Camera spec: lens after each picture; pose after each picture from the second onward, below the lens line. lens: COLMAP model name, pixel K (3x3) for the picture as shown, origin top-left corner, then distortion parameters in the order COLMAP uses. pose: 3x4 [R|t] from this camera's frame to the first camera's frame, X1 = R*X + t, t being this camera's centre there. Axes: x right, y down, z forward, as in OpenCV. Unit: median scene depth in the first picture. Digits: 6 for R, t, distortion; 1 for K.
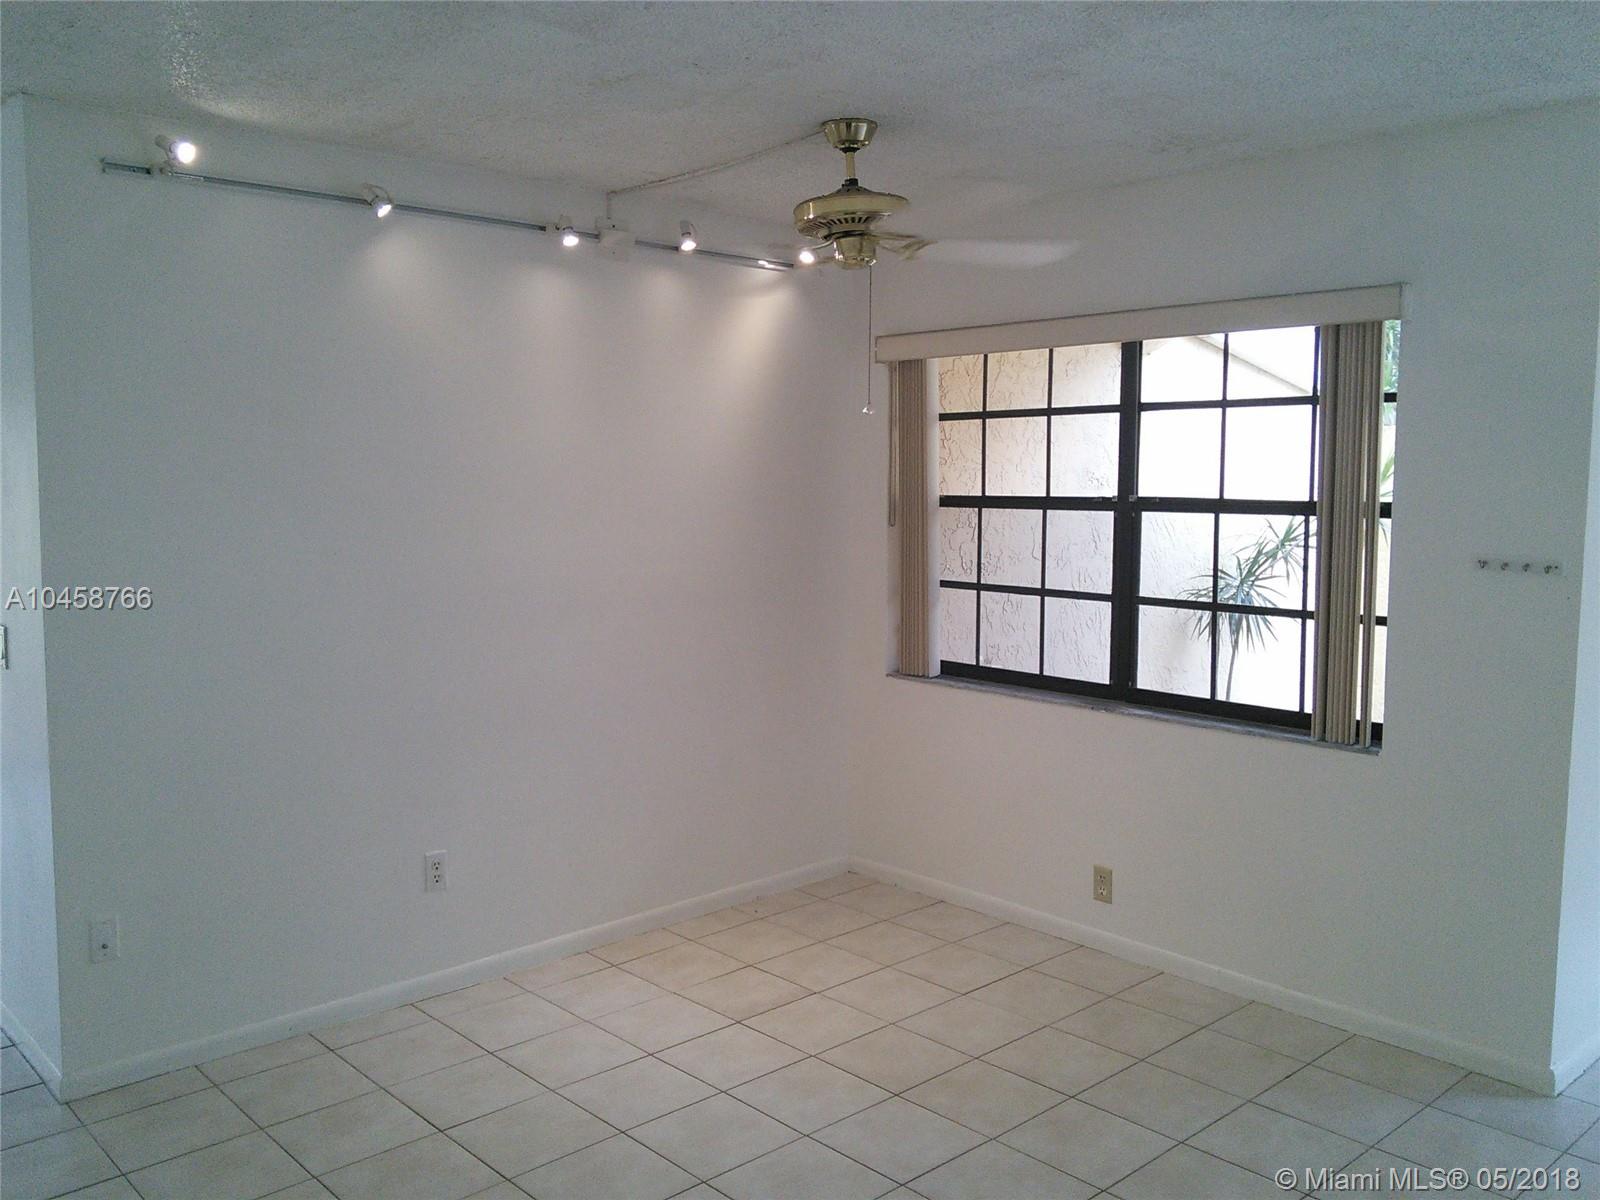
lens RADIAL K [[1334.3, 0, 800.0], [0, 1334.3, 600.0], [0, 0, 1]] dist [0.084564, -0.159425]
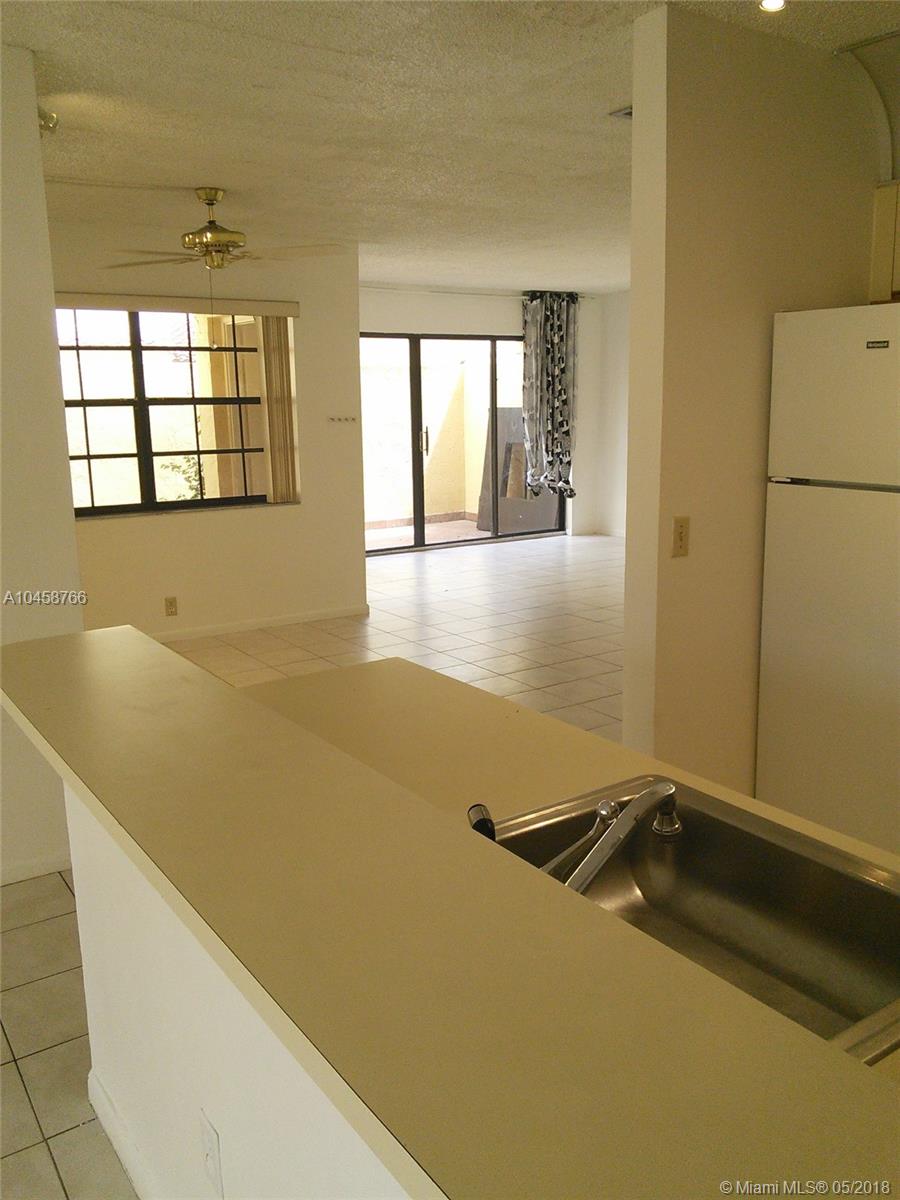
lens RADIAL K [[1000.7, 0, 469.3], [0, 1000.7, 598.6], [0, 0, 1]] dist [0.084564, -0.159425]
pose [[0.149429, -0.197458, 0.968856, -1.099334], [0.116902, 0.976513, 0.180989, -0.006140], [-0.981837, 0.086217, 0.169003, 0.354641]]
